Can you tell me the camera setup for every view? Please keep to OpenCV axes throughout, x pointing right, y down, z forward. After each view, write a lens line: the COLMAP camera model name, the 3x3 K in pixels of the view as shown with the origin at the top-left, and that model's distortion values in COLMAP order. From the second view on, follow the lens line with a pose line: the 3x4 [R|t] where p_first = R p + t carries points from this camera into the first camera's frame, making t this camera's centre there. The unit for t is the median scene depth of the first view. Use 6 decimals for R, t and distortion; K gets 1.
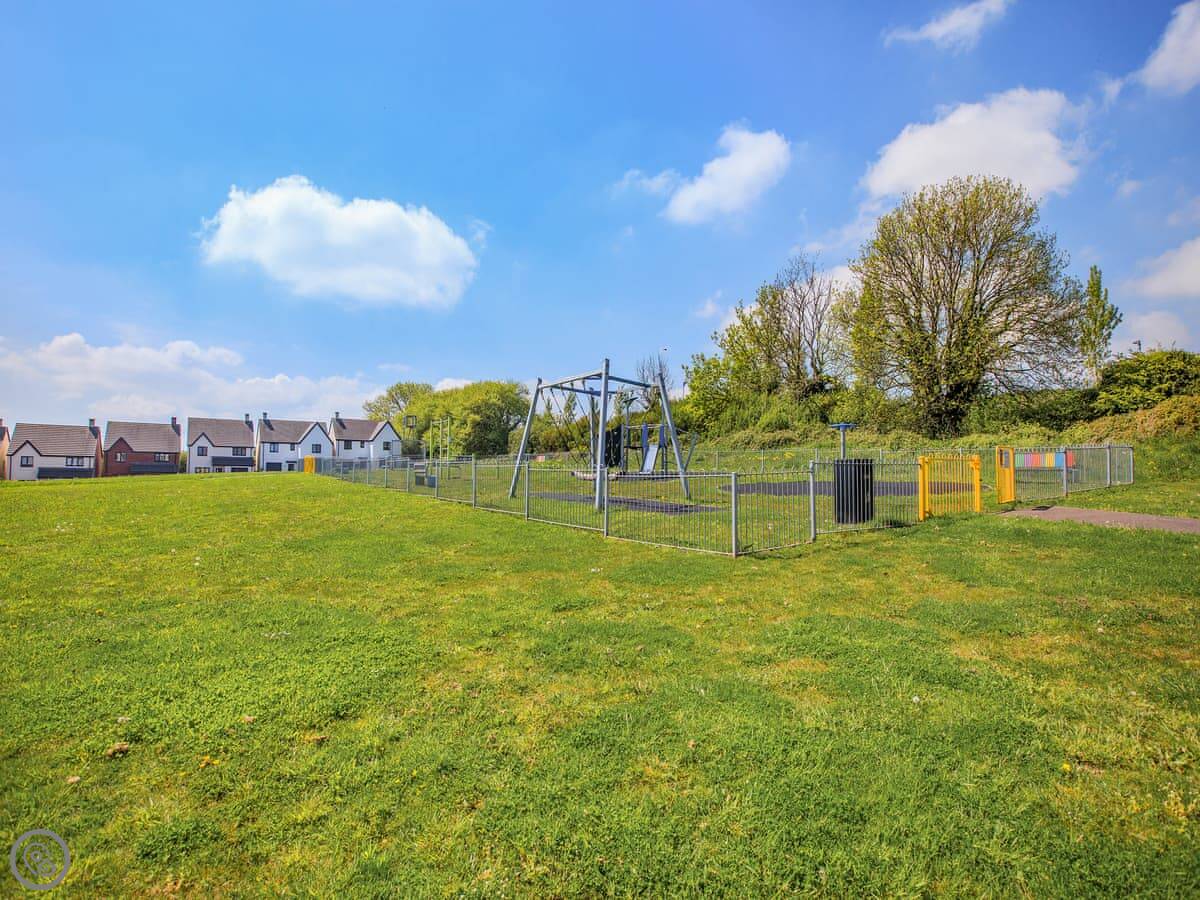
lens RADIAL K [[595.6, 0, 629.5], [0, 595.6, 447.3], [0, 0, 1]] dist [0.000003, -0.000387]
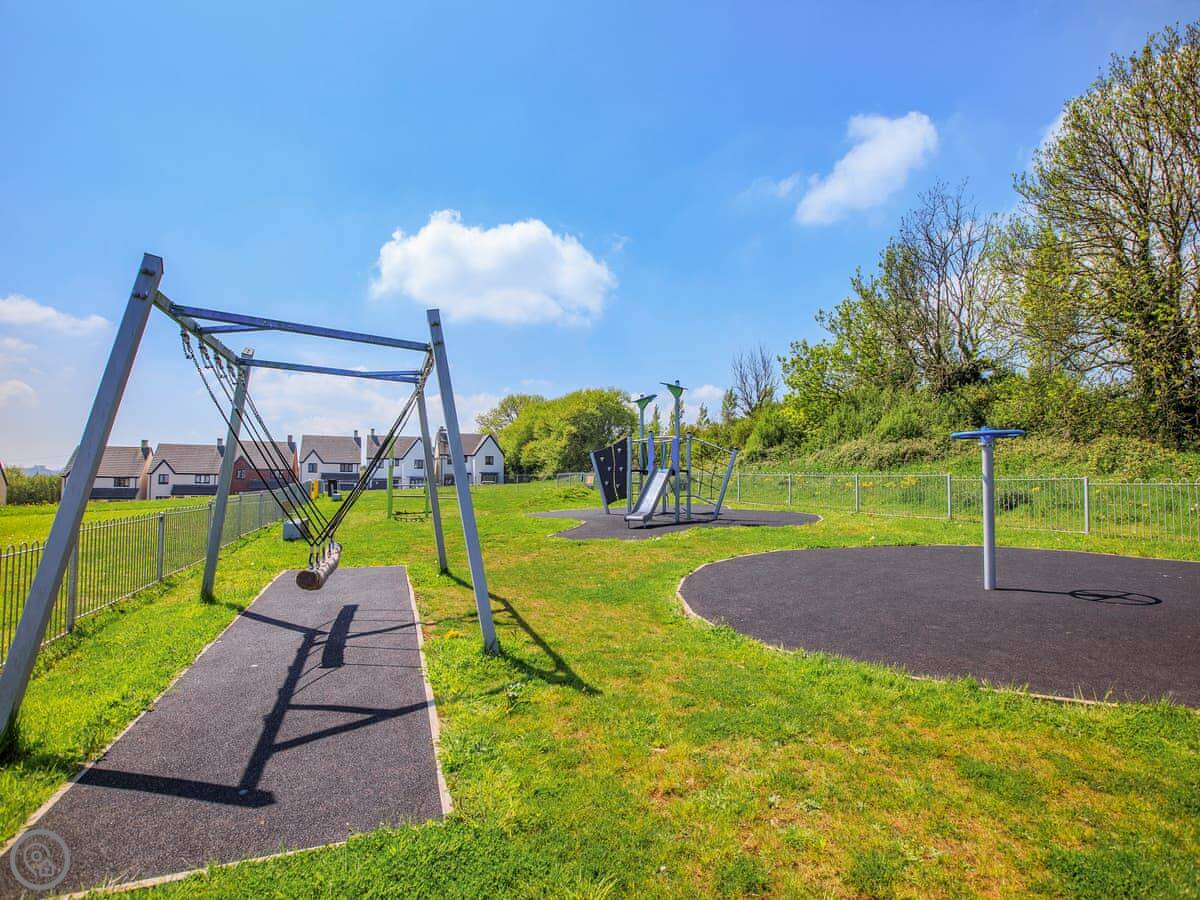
lens RADIAL K [[595.6, 0, 629.5], [0, 595.6, 447.3], [0, 0, 1]] dist [0.000003, -0.000387]
pose [[0.972175, -0.014624, -0.233800, 0.086378], [0.011020, 0.999800, -0.016716, -0.009321], [0.233998, 0.013674, 0.972141, 0.218470]]
